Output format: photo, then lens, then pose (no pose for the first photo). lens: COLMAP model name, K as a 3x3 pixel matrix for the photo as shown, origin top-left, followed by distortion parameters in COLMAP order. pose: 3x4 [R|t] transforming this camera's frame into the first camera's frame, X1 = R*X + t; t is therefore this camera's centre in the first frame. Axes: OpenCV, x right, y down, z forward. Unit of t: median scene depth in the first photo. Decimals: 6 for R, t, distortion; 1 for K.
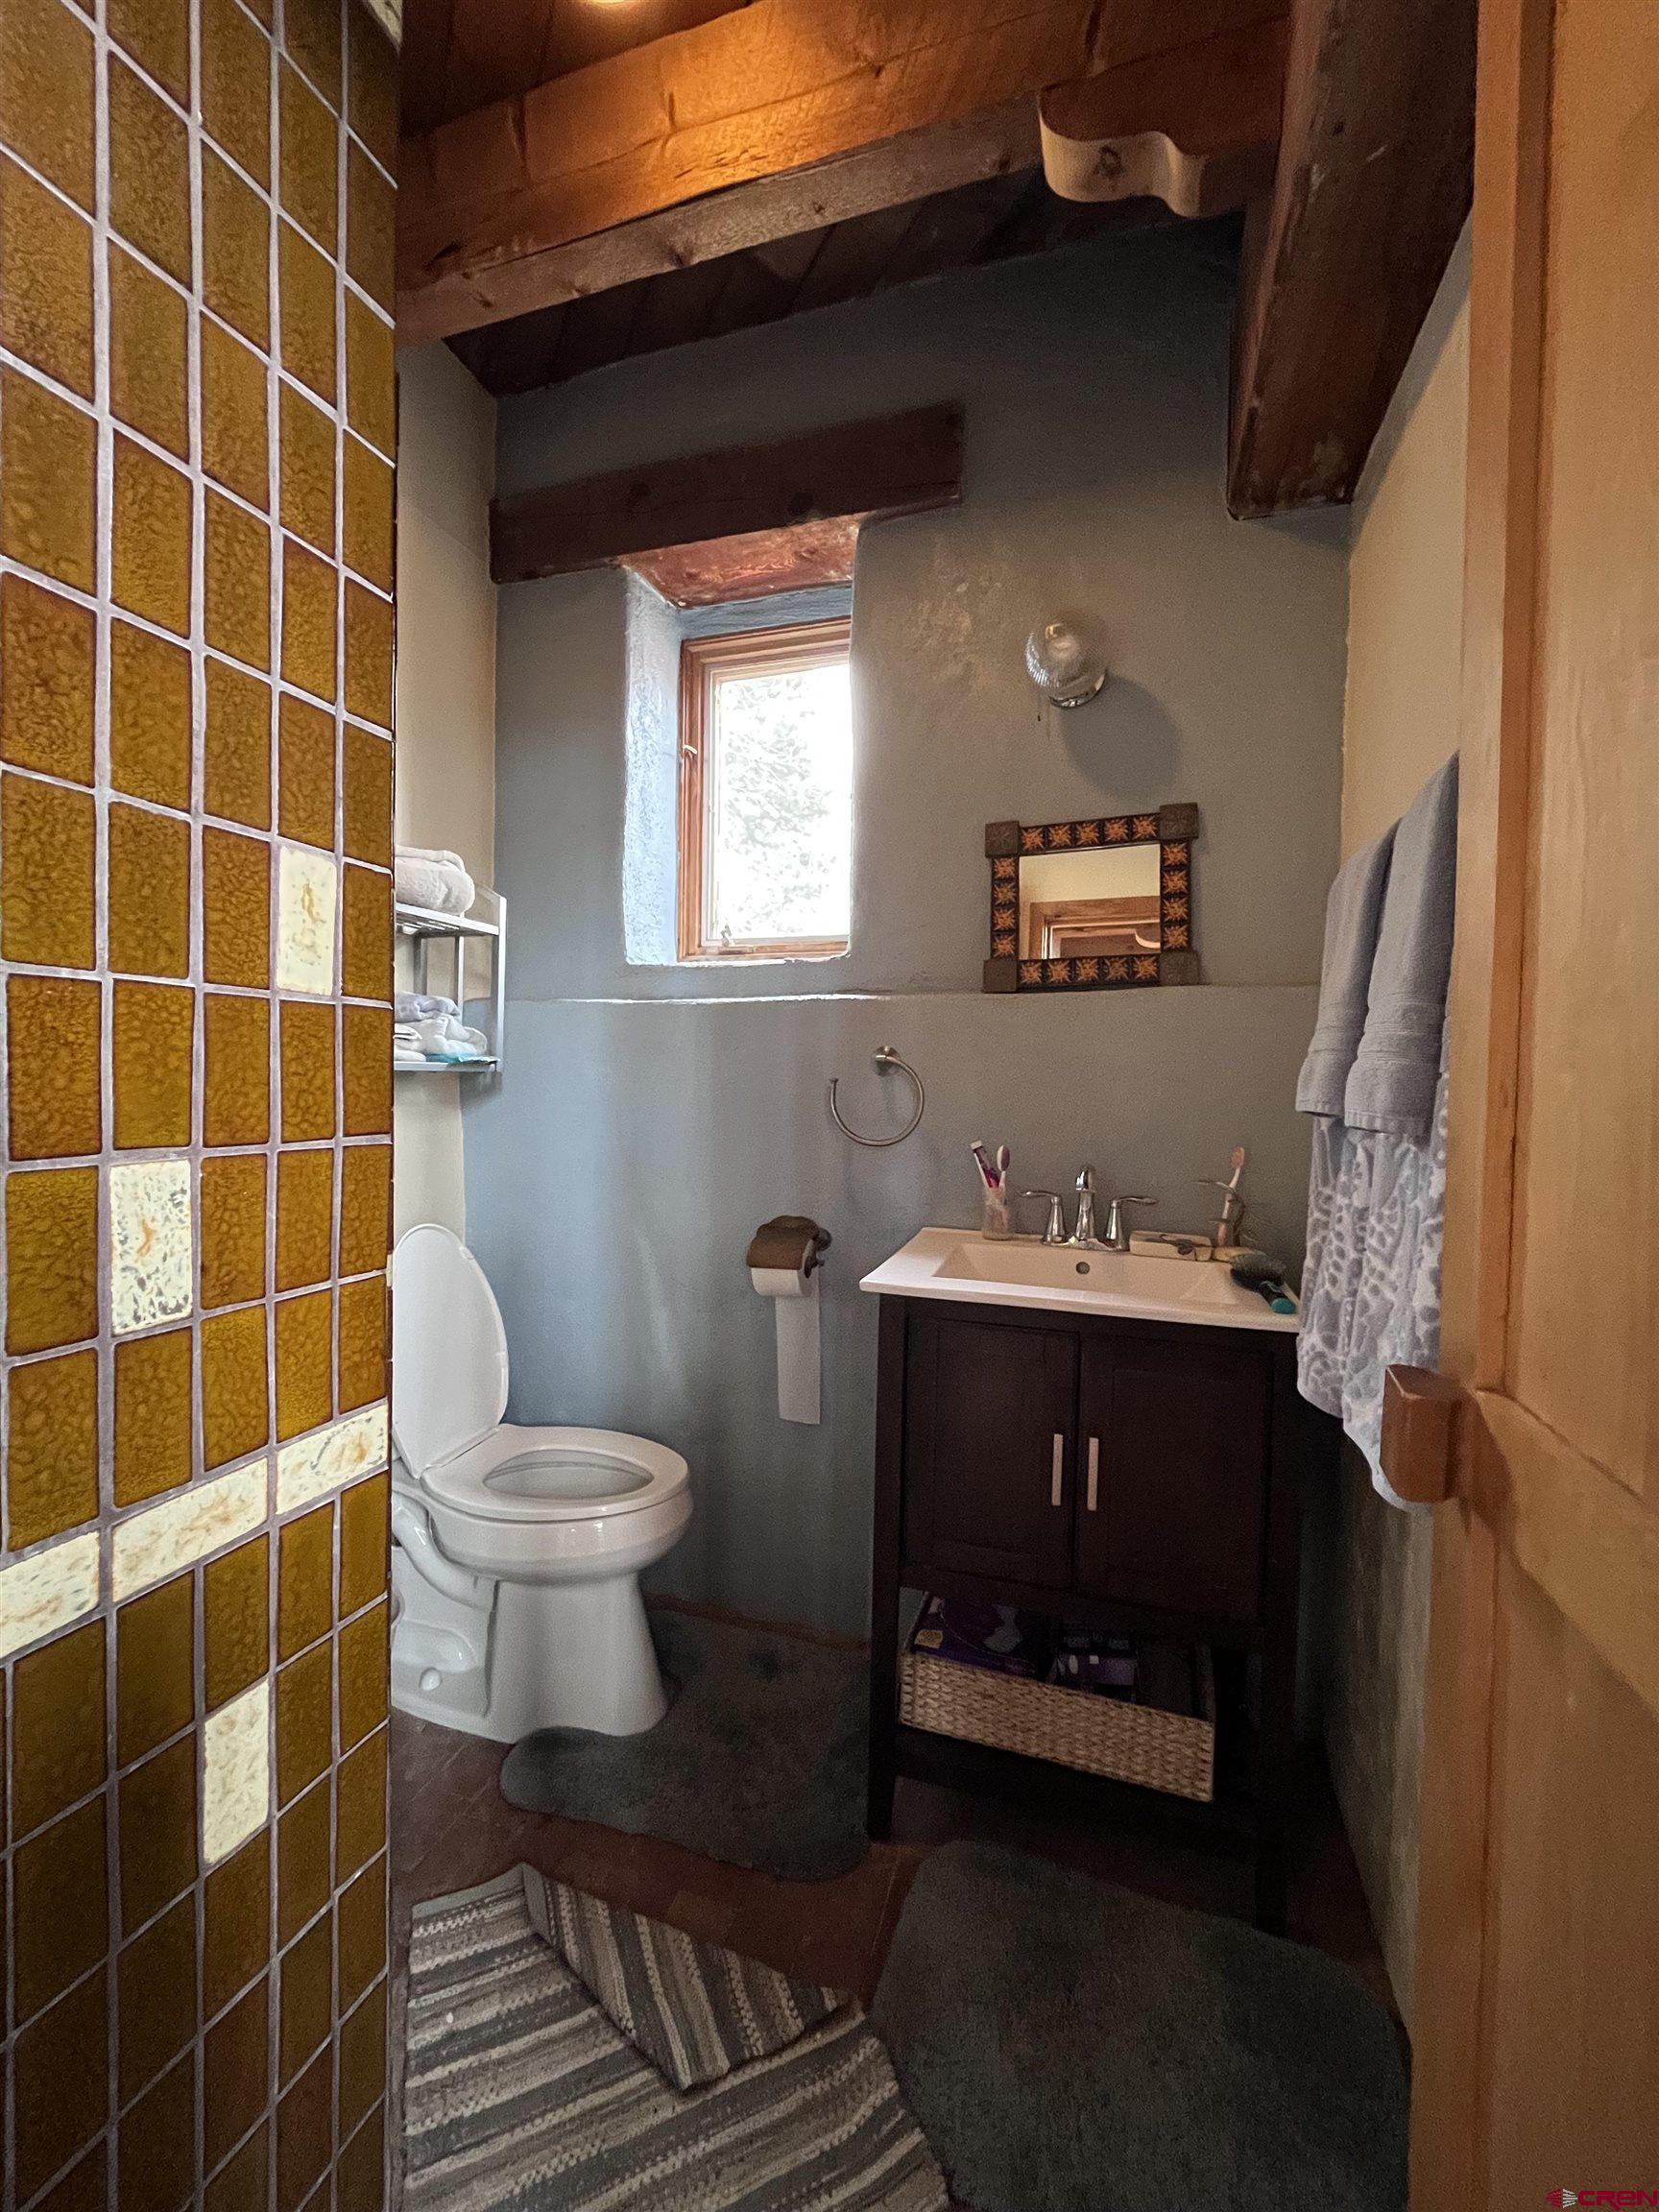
lens RADIAL K [[895.3, 0, 829.1], [0, 895.3, 1102.9], [0, 0, 1]] dist [-0.002465, -0.001105]
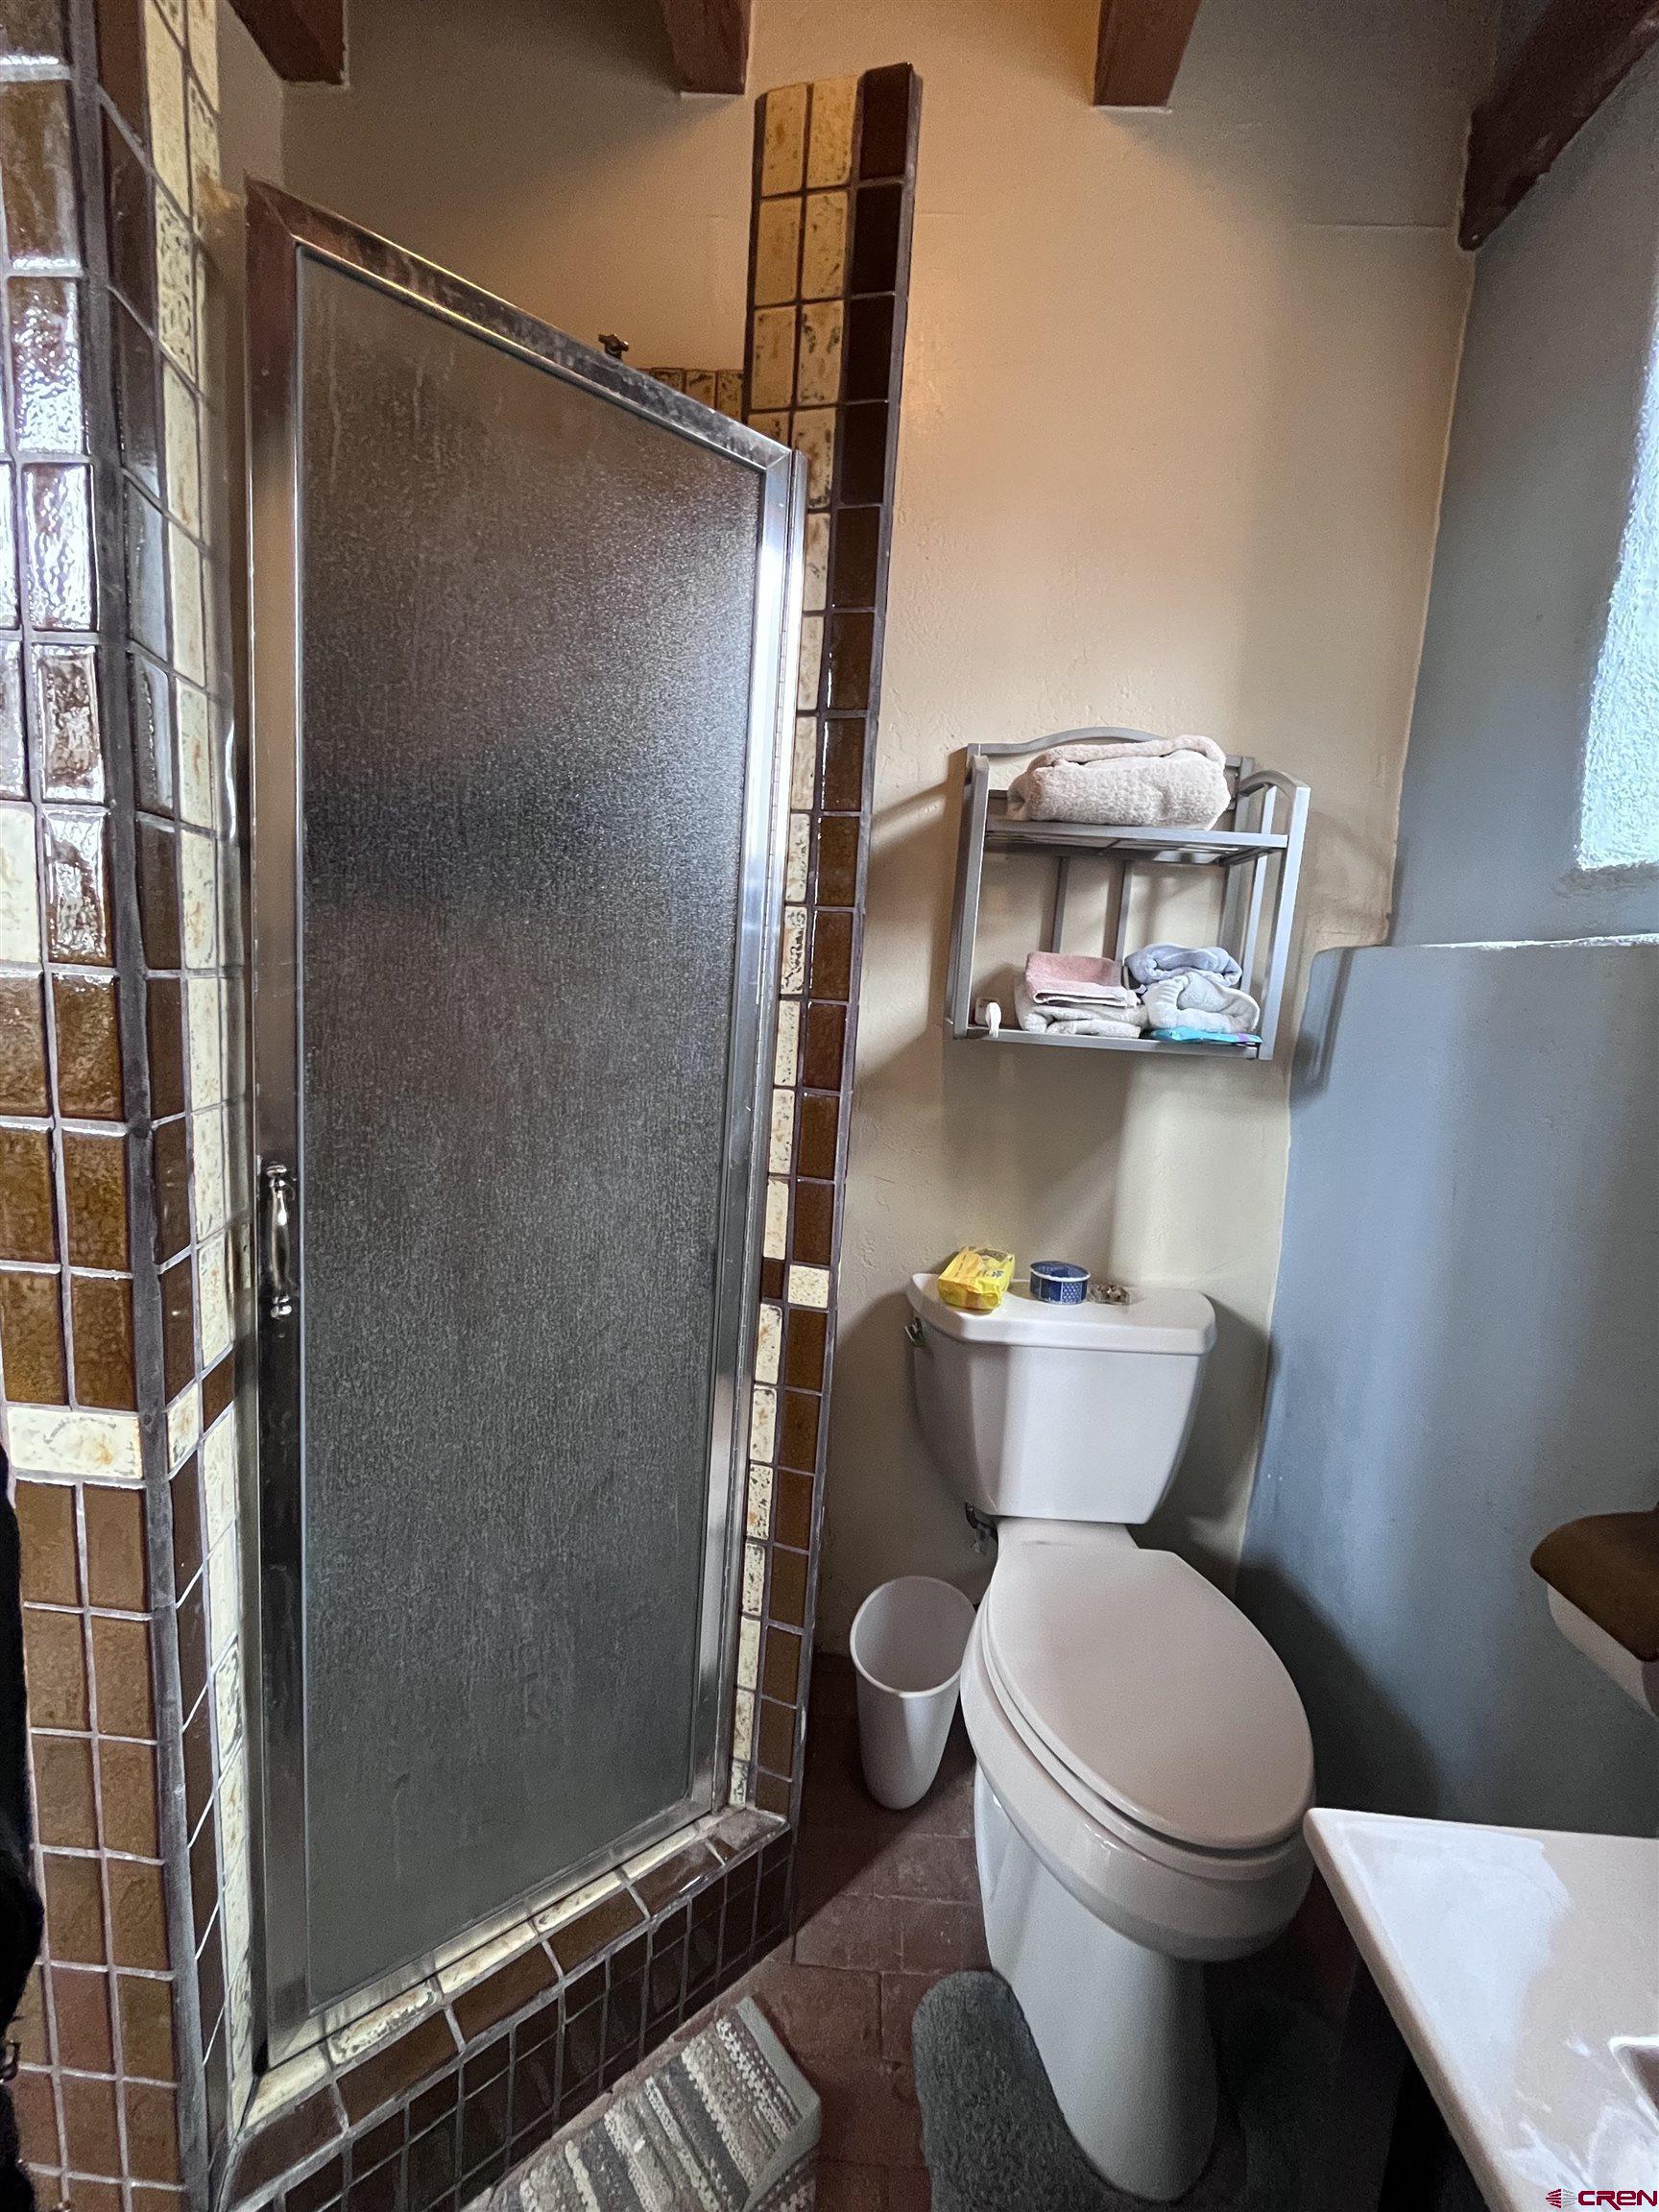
lens RADIAL K [[895.3, 0, 822.8], [0, 895.3, 1101.6], [0, 0, 1]] dist [-0.002465, -0.001105]
pose [[0.258372, 0.131383, -0.957070, 0.224777], [-0.086242, 0.989890, 0.112606, -0.062677], [0.962188, 0.053445, 0.267091, 0.636118]]
